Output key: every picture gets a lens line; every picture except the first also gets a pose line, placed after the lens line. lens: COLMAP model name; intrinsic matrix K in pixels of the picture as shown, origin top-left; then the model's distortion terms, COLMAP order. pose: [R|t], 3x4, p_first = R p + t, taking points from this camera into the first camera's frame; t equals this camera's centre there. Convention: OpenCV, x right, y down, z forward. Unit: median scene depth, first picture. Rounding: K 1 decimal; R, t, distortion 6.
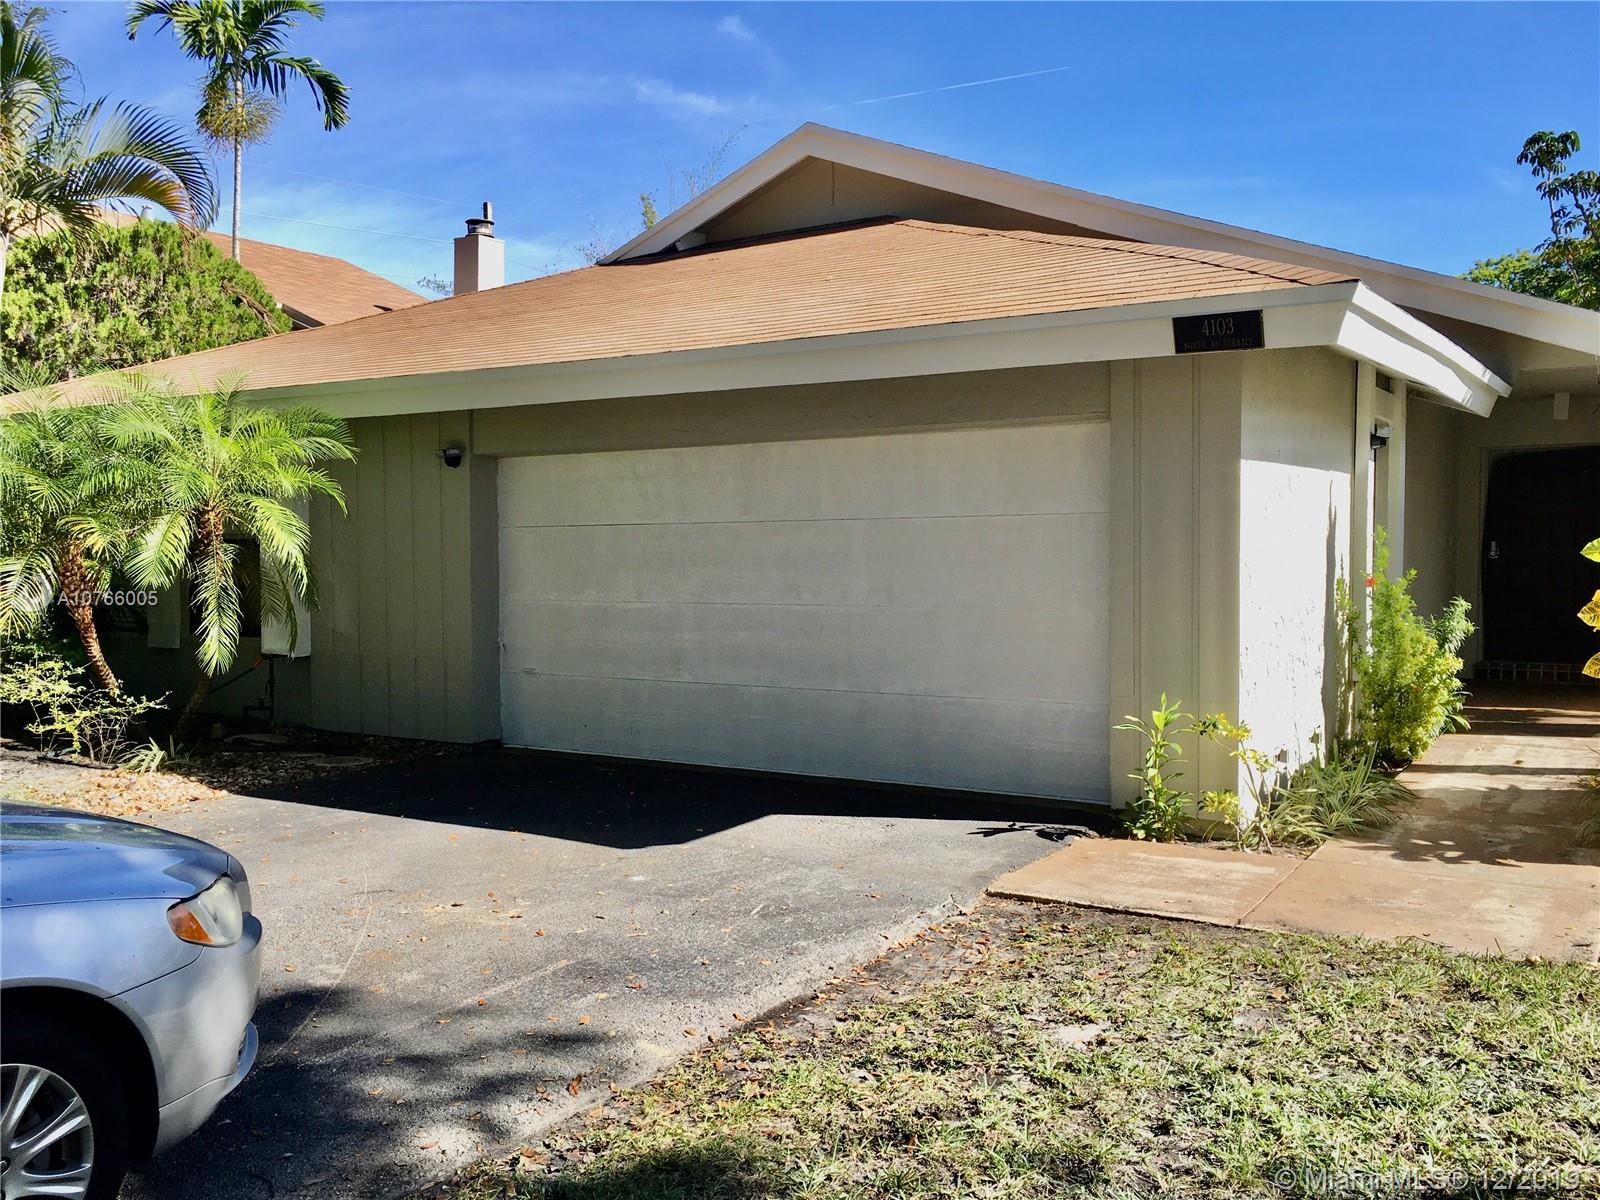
lens RADIAL K [[1384.4, 0, 800.0], [0, 1384.4, 600.0], [0, 0, 1]] dist [0.068627, -0.096216]
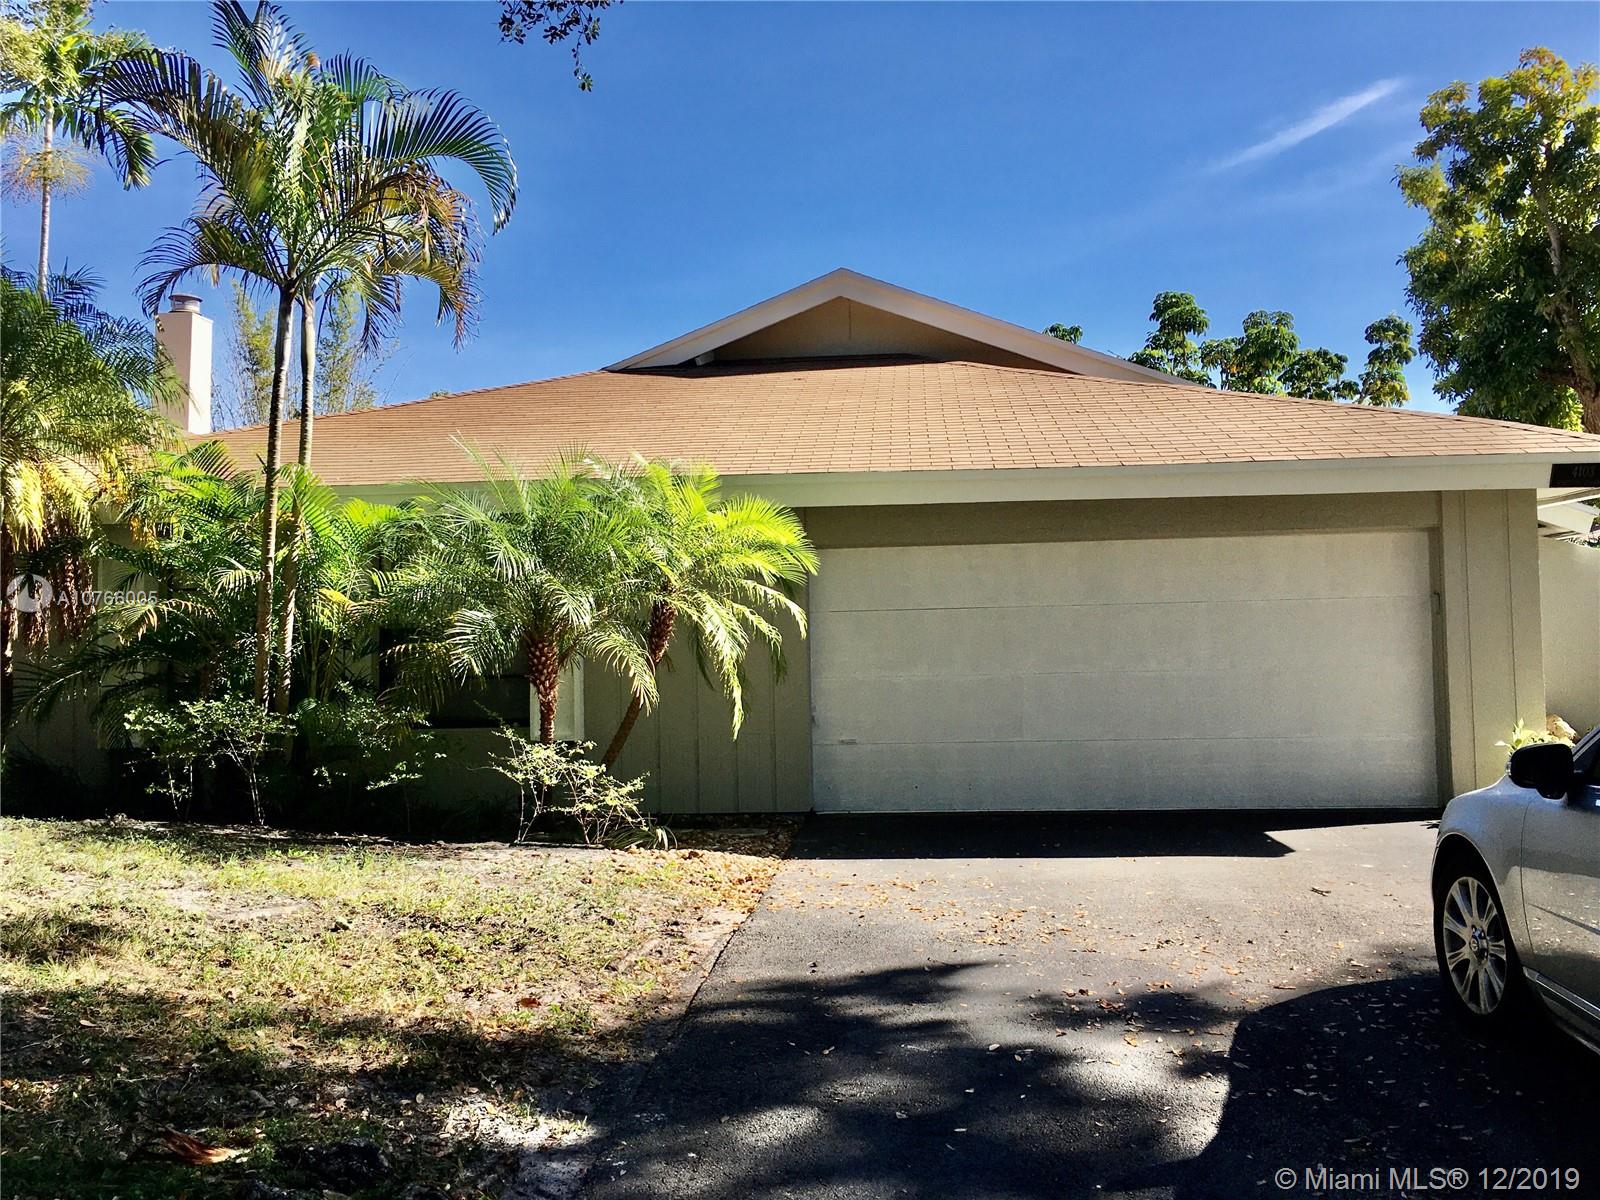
lens RADIAL K [[1384.4, 0, 800.0], [0, 1384.4, 600.0], [0, 0, 1]] dist [0.068627, -0.096216]
pose [[0.880196, 0.008471, 0.474535, -0.772907], [0.032398, 0.996436, -0.077881, 0.023952], [-0.473503, 0.083925, 0.876785, 0.051723]]
